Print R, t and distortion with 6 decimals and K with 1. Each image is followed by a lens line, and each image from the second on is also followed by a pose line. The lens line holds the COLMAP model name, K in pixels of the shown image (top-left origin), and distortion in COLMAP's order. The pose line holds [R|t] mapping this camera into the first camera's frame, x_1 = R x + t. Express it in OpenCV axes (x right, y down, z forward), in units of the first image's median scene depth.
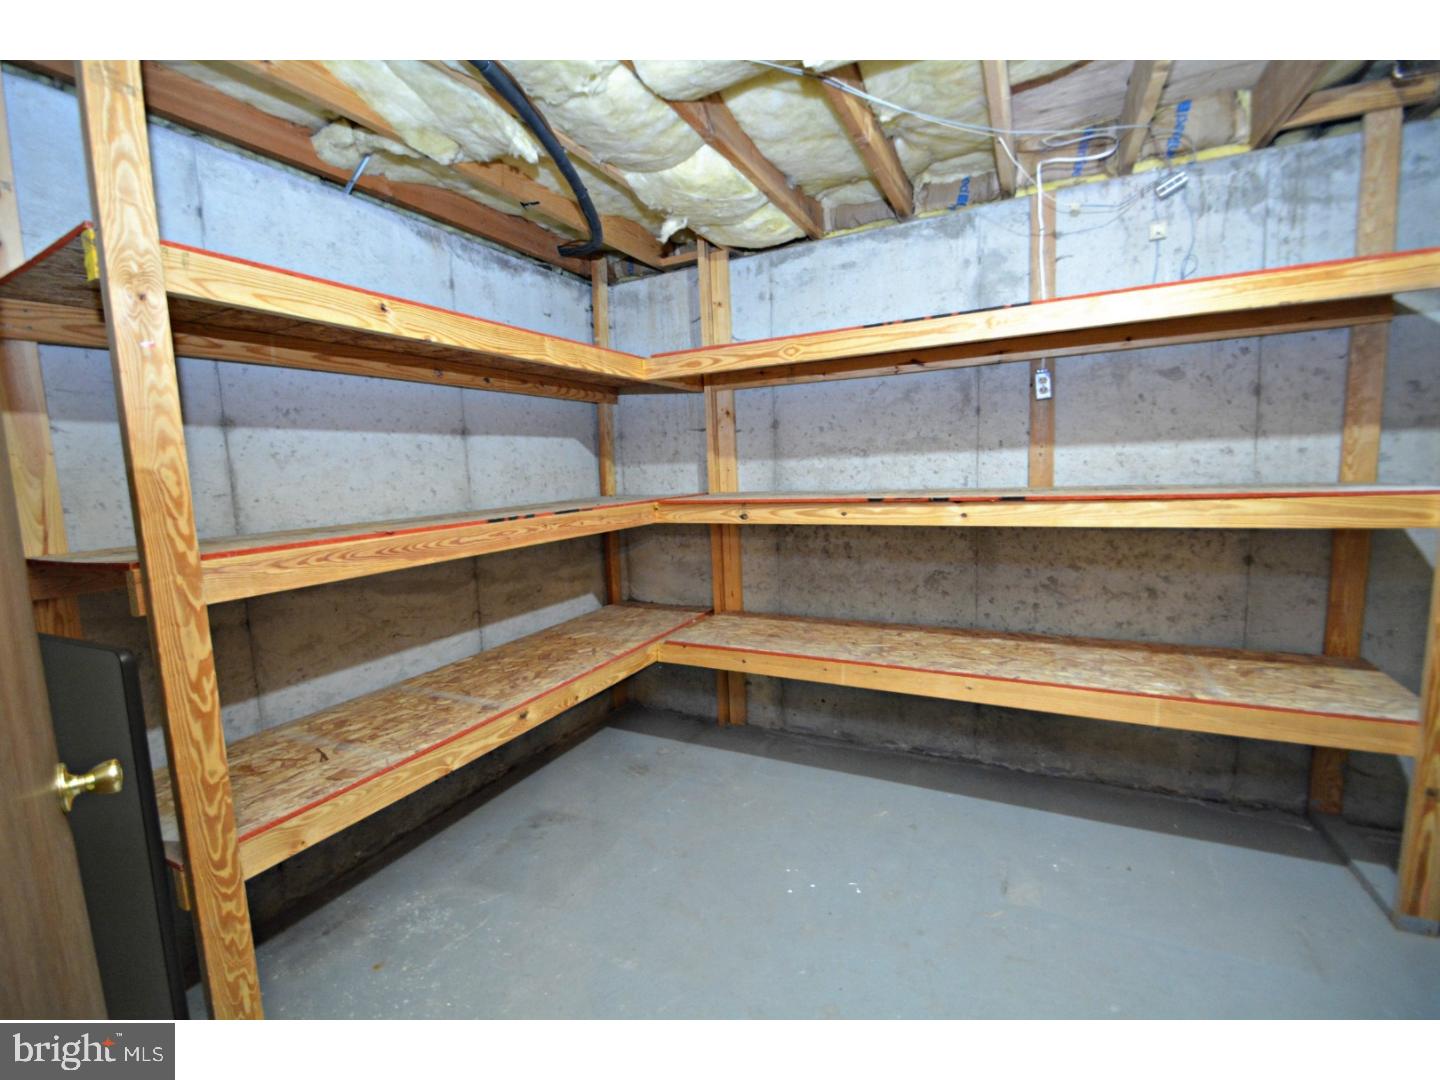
lens RADIAL K [[633.5, 0, 720.2], [0, 633.5, 539.6], [0, 0, 1]] dist [-0.001585, -0.000410]
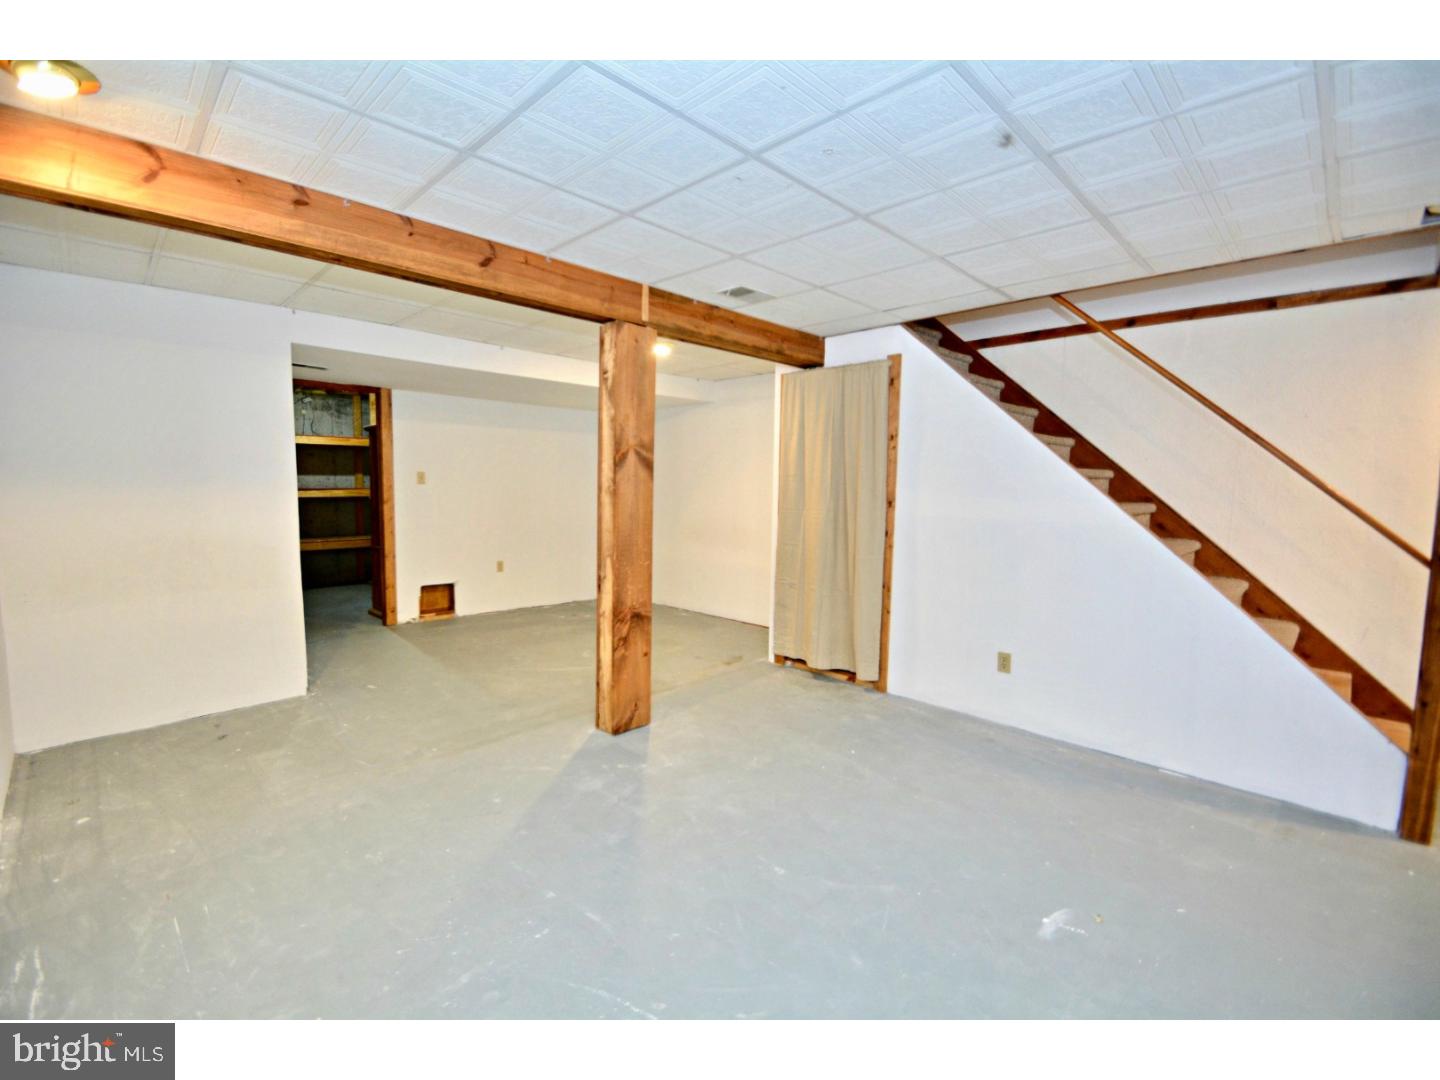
lens RADIAL K [[633.5, 0, 717.8], [0, 633.5, 538.3], [0, 0, 1]] dist [-0.001585, -0.000410]
pose [[0.331382, -0.038130, 0.942726, -1.920001], [0.078665, 0.996821, 0.012666, 0.337509], [-0.940212, 0.069963, 0.333328, -2.321246]]
